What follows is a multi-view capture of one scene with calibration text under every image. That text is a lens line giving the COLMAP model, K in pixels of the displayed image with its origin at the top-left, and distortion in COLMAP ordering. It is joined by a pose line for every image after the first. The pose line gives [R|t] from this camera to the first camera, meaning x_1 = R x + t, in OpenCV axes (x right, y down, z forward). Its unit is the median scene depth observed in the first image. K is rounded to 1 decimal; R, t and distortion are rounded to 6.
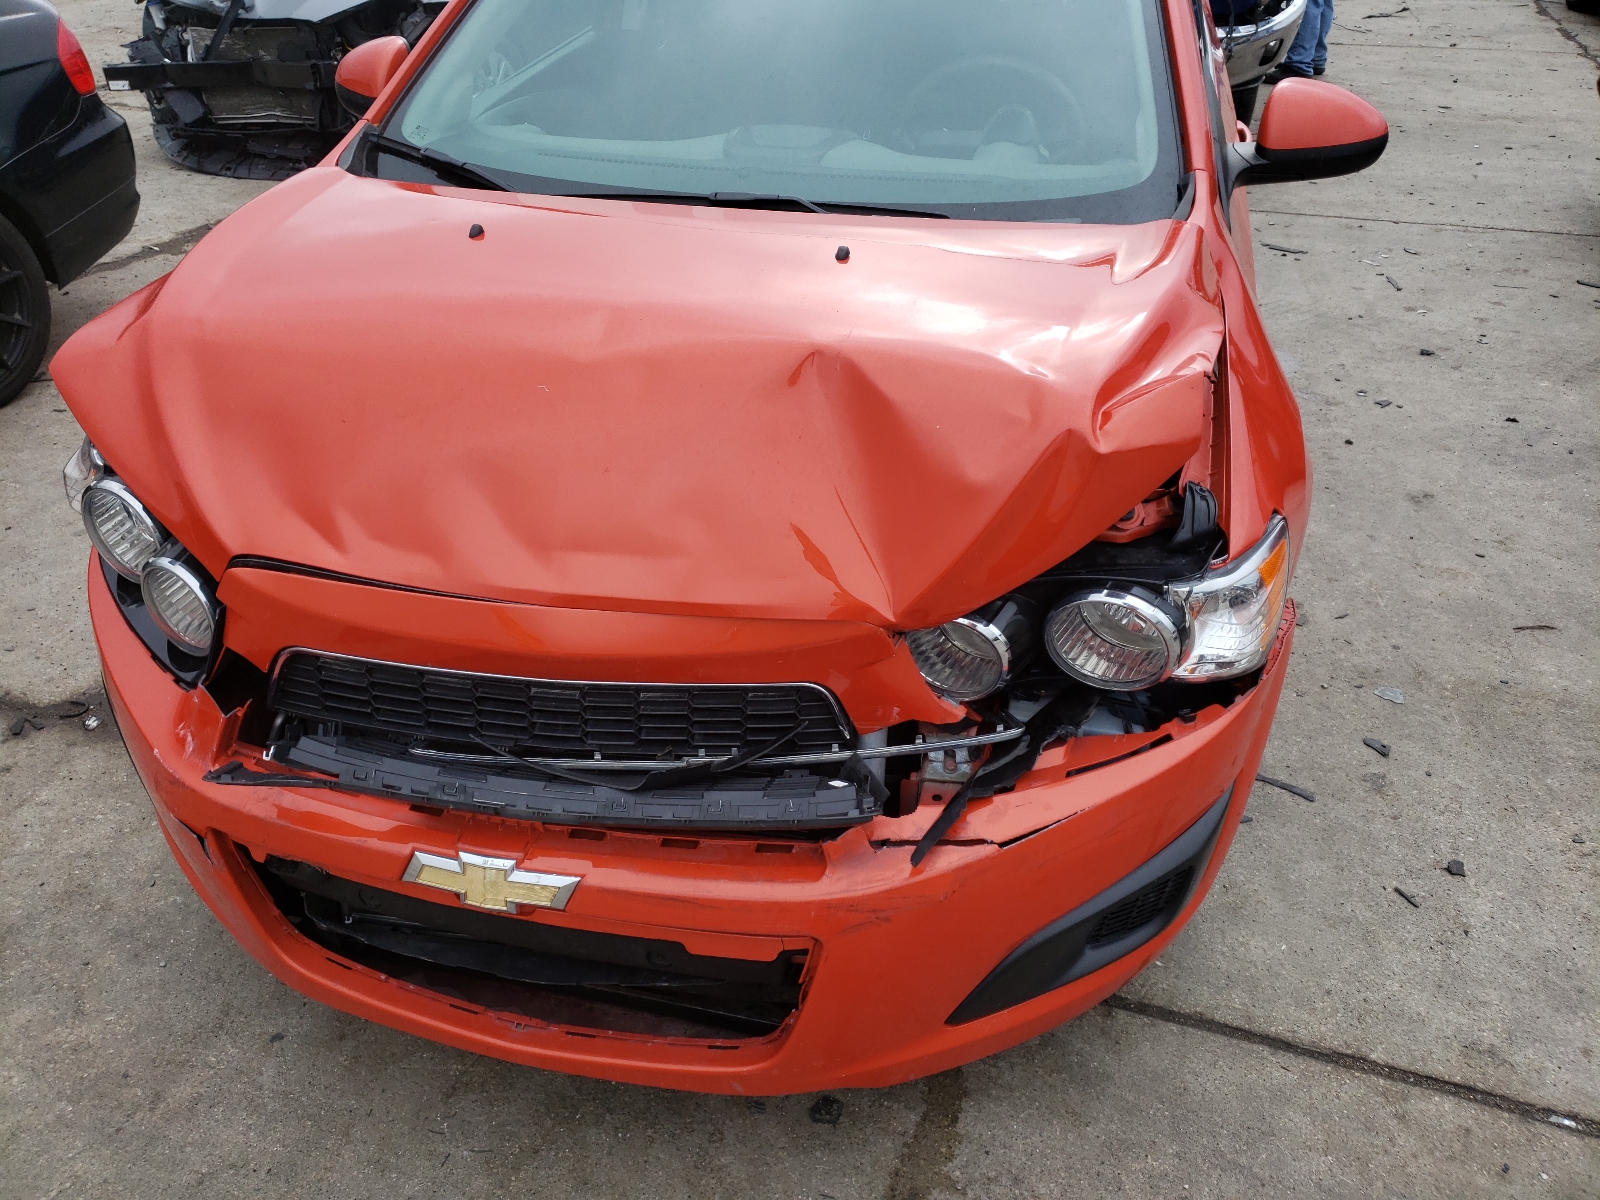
lens RADIAL K [[1188.5, 0, 800.5], [0, 1188.5, 643.0], [0, 0, 1]] dist [0.004552, 0.007663]
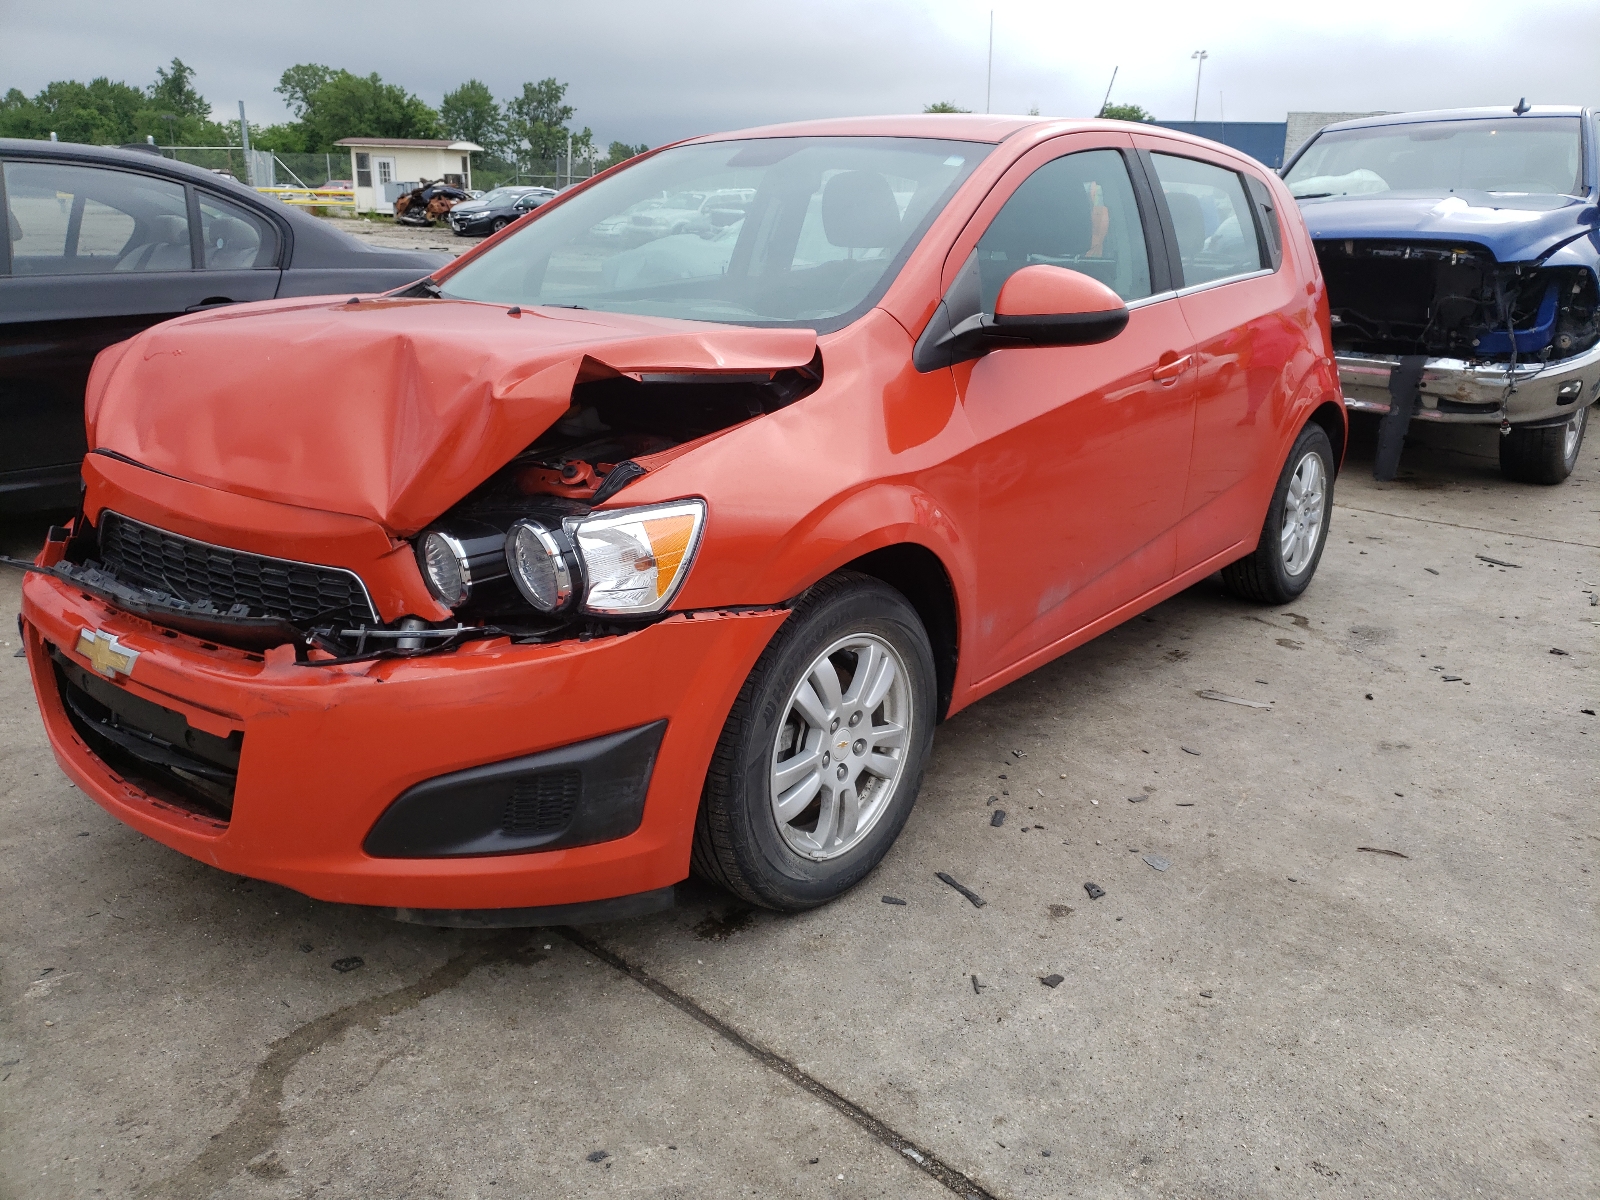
lens RADIAL K [[1188.5, 0, 800.5], [0, 1188.5, 643.0], [0, 0, 1]] dist [0.004552, 0.007663]
pose [[0.913746, 0.151364, -0.377038, 0.828479], [-0.247573, 0.943254, -0.221315, 0.235408], [0.322143, 0.295570, 0.899368, -0.028976]]
